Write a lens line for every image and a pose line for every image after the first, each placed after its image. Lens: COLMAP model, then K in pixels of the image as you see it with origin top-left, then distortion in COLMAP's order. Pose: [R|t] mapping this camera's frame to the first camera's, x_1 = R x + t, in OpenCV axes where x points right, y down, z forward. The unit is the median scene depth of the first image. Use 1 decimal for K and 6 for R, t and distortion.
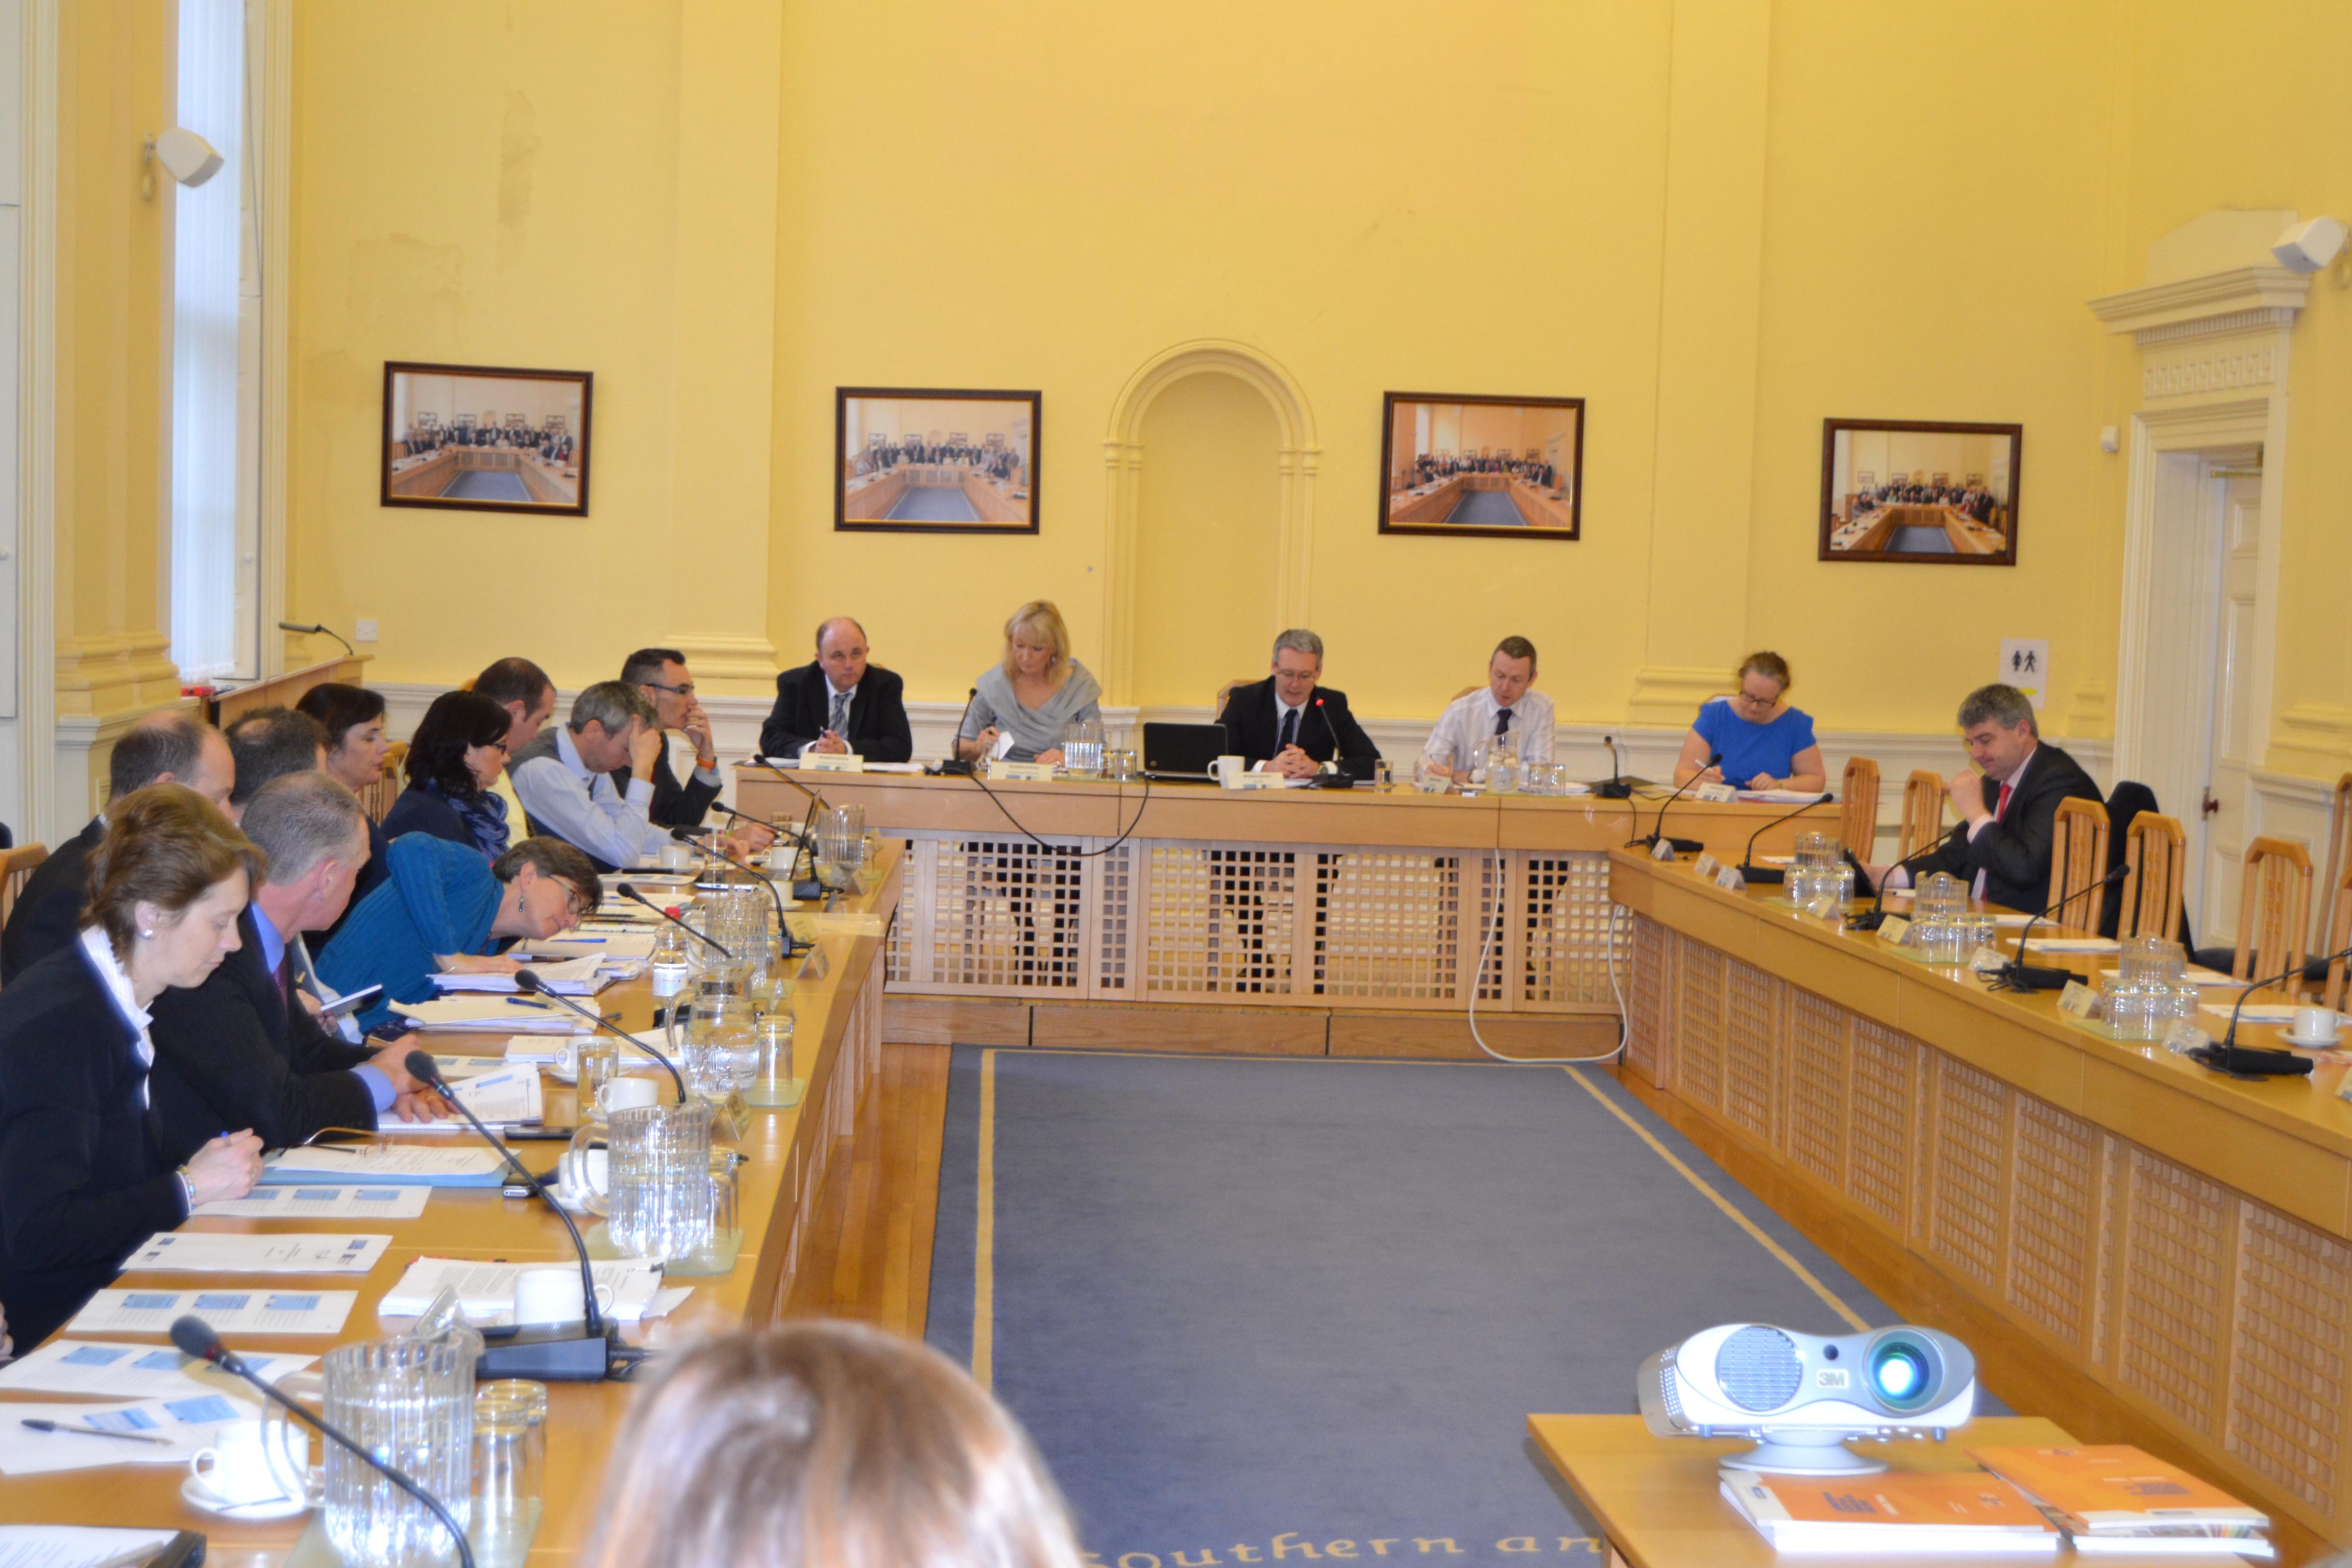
lens RADIAL K [[3340.7, 0, 1176.0], [0, 3340.7, 784.0], [0, 0, 1]] dist [-0.050540, 0.080087]
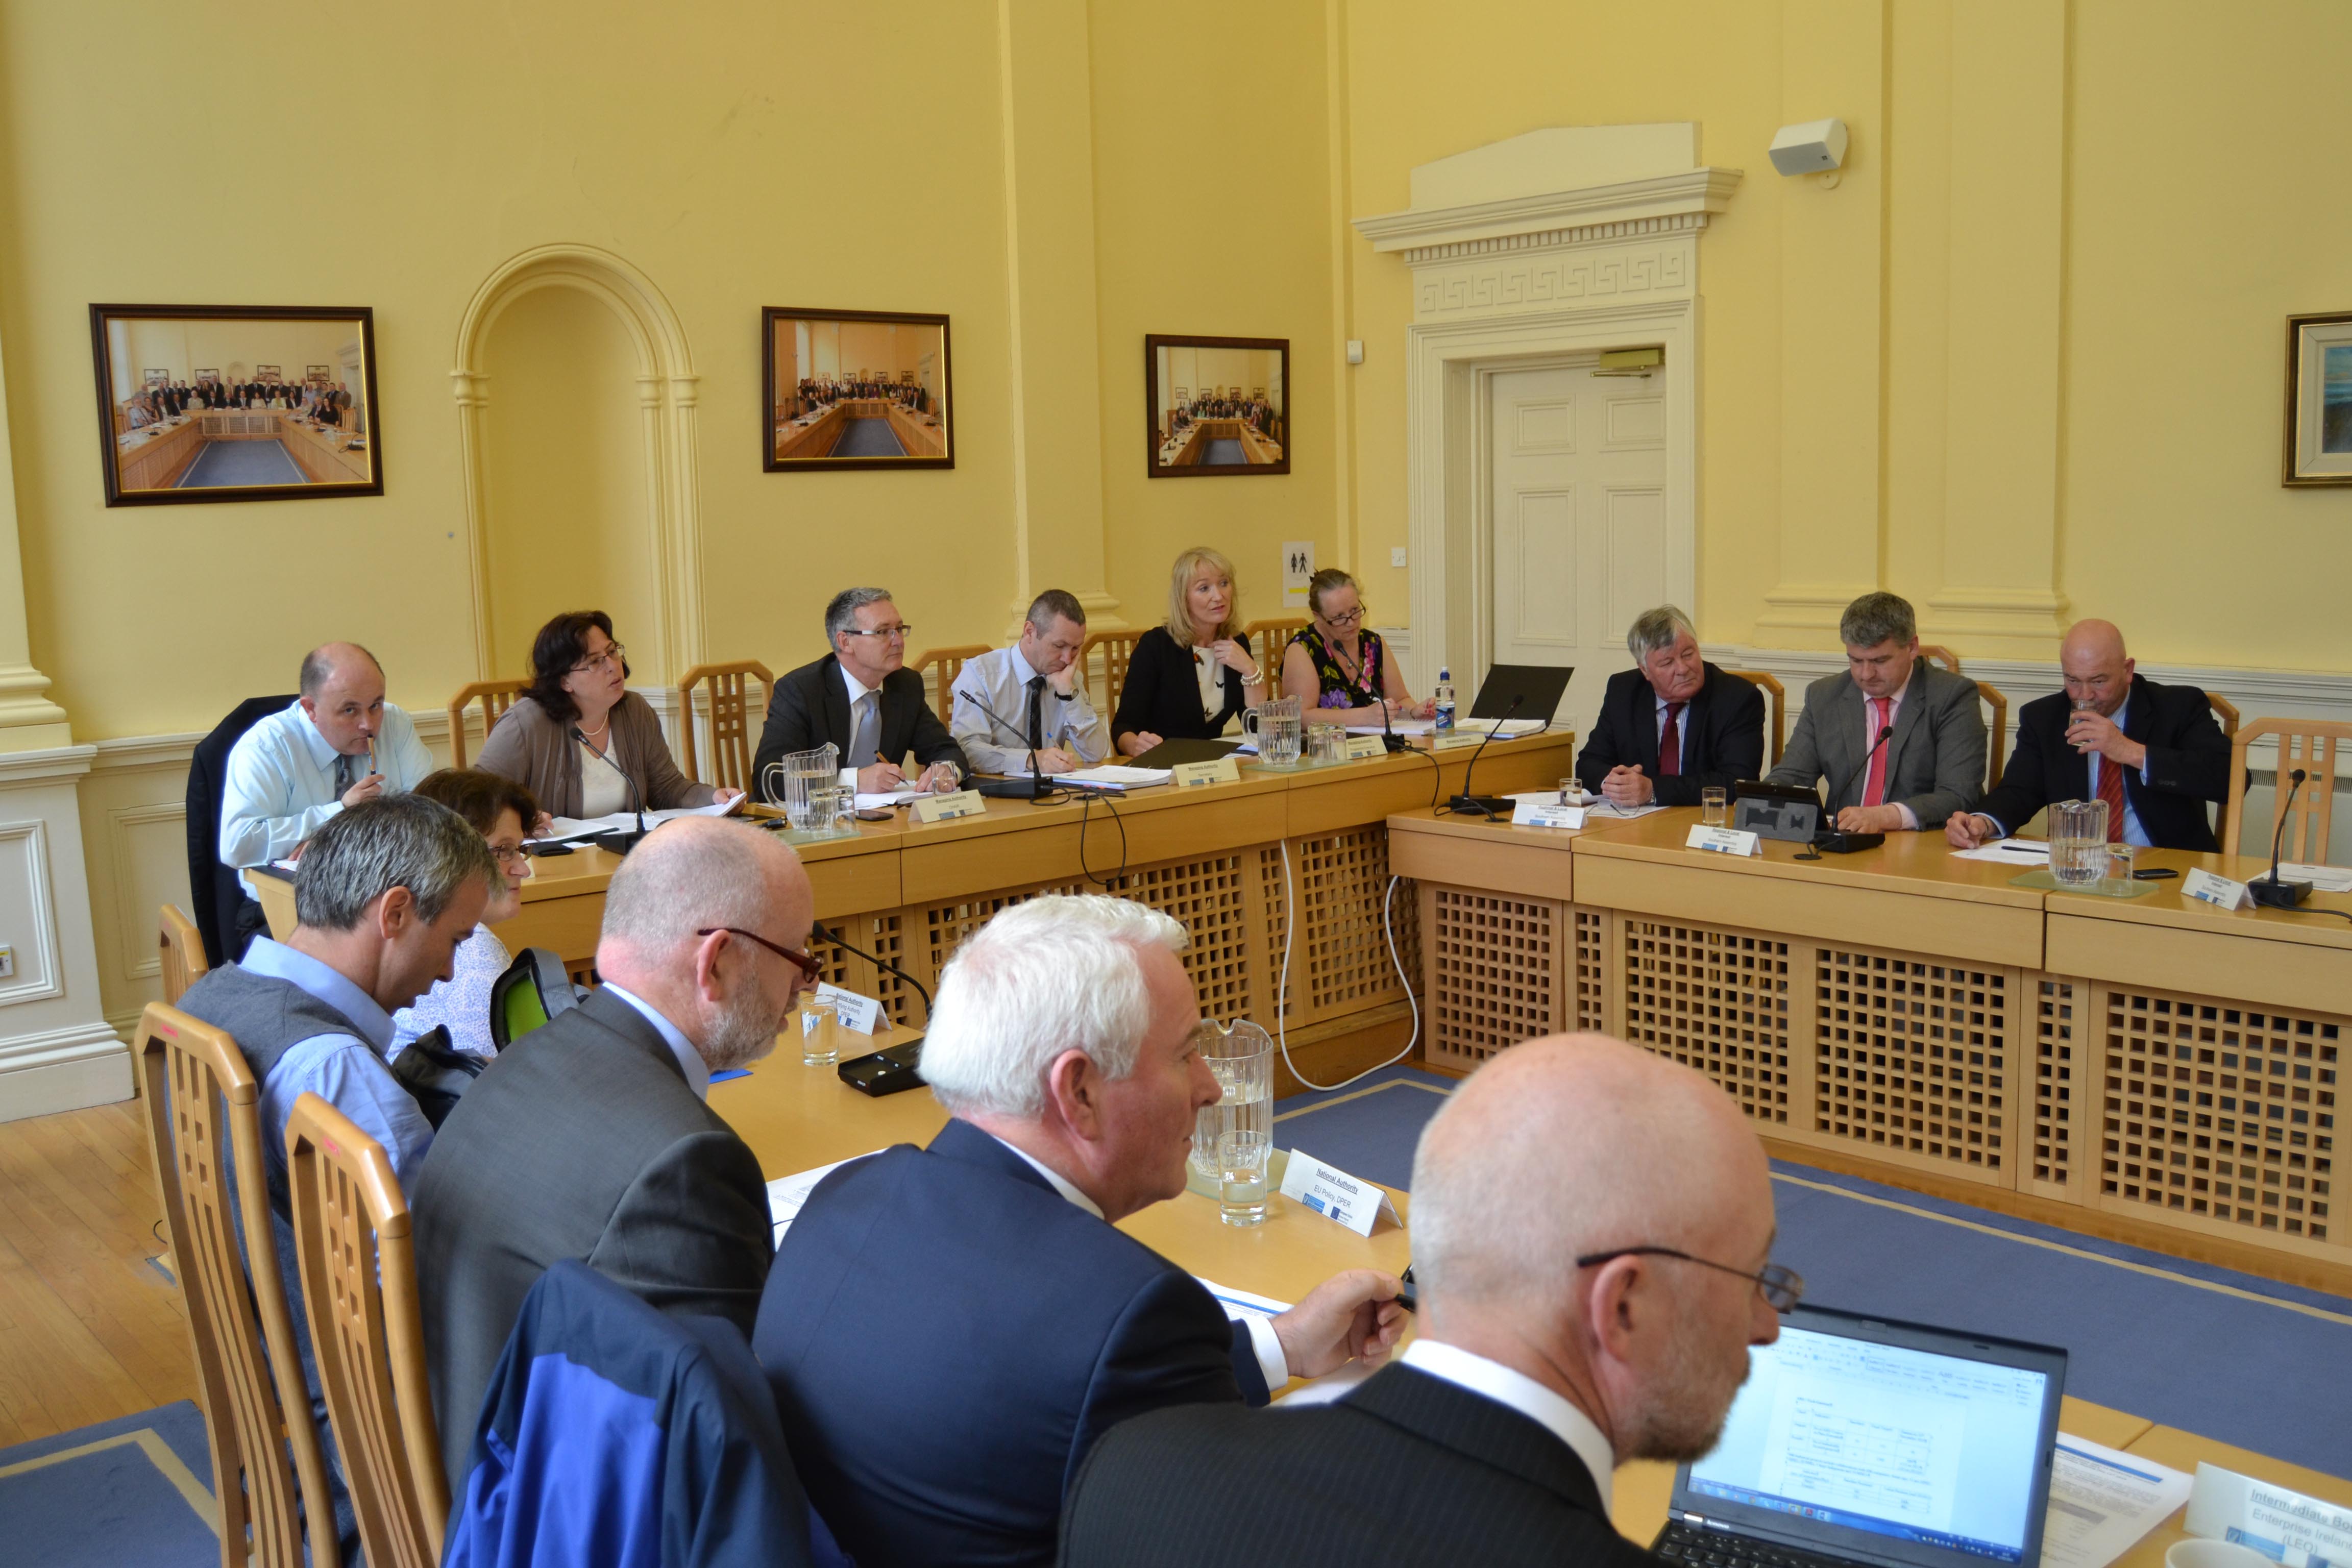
lens RADIAL K [[2038.5, 0, 1176.0], [0, 2038.5, 784.0], [0, 0, 1]] dist [-0.068034, 0.015929]
pose [[0.794986, -0.137161, 0.590917, -0.181822], [0.089828, 0.989981, 0.108940, -0.042508], [-0.599940, -0.033525, 0.799343, 0.511225]]
